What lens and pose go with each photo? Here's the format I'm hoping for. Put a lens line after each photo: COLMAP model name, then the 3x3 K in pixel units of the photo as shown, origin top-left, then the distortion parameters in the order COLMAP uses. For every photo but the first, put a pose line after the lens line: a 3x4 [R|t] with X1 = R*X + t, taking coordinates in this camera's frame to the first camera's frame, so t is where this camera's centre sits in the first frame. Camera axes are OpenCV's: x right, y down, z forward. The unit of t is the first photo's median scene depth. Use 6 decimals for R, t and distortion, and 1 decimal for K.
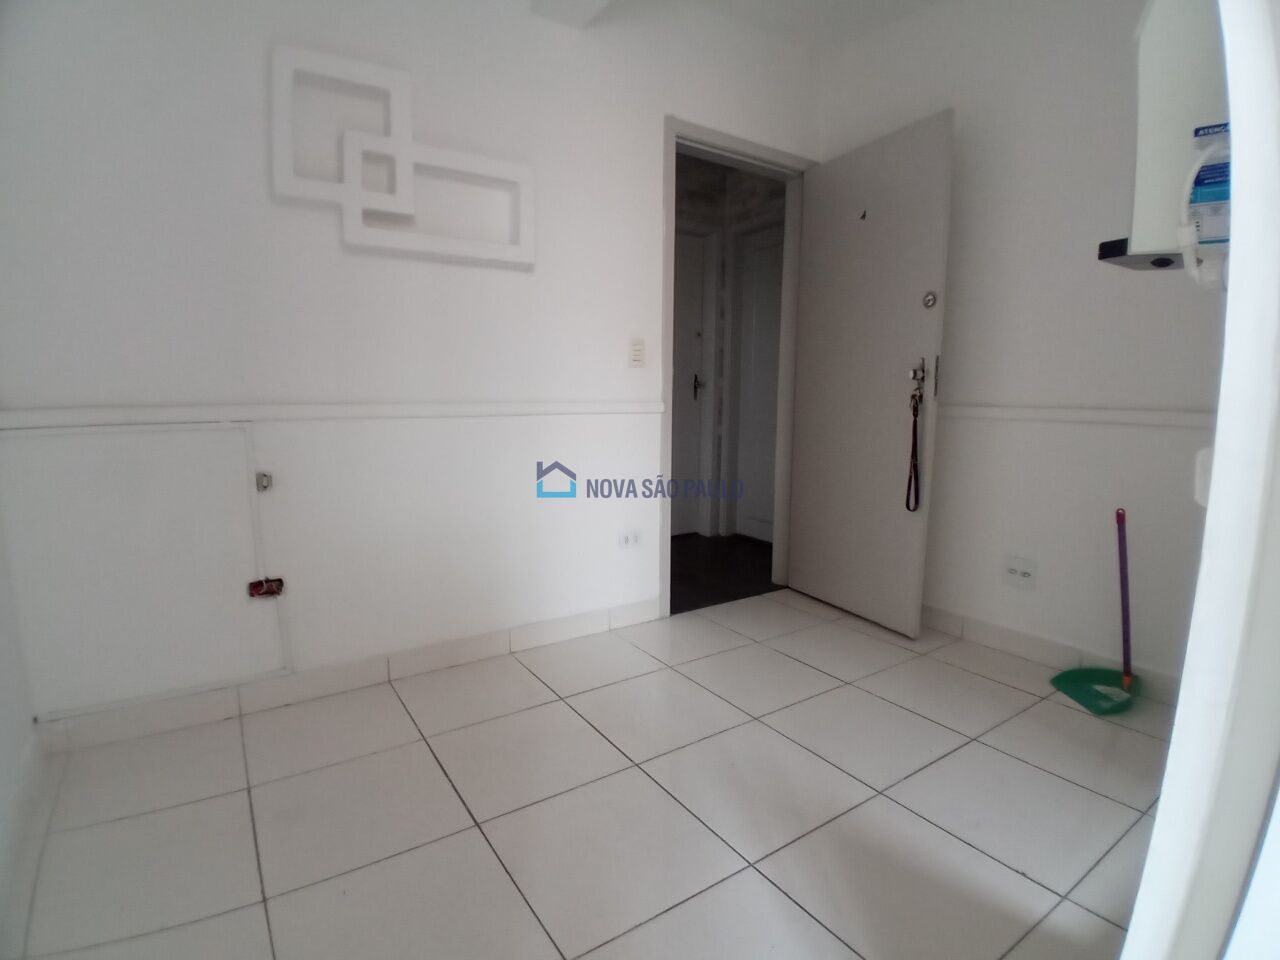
lens RADIAL K [[641.5, 0, 637.8], [0, 641.5, 476.8], [0, 0, 1]] dist [-0.012311, -0.021726]
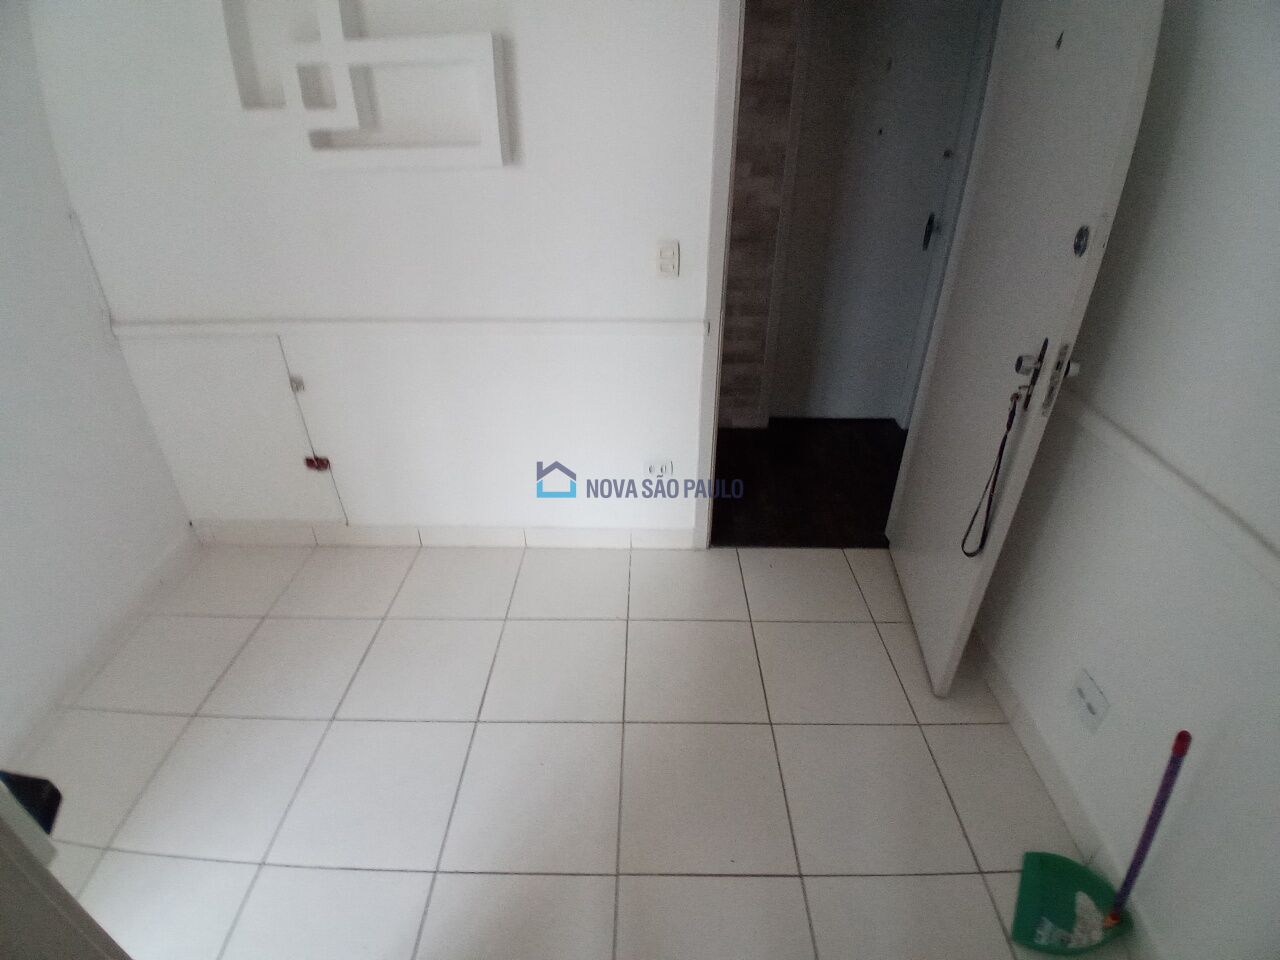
lens RADIAL K [[641.5, 0, 640.4], [0, 641.5, 486.1], [0, 0, 1]] dist [-0.012311, -0.021726]
pose [[0.823587, 0.282306, -0.491943, 0.460705], [-0.064572, 0.908362, 0.413169, -0.277083], [0.563502, -0.308516, 0.766344, 0.301727]]
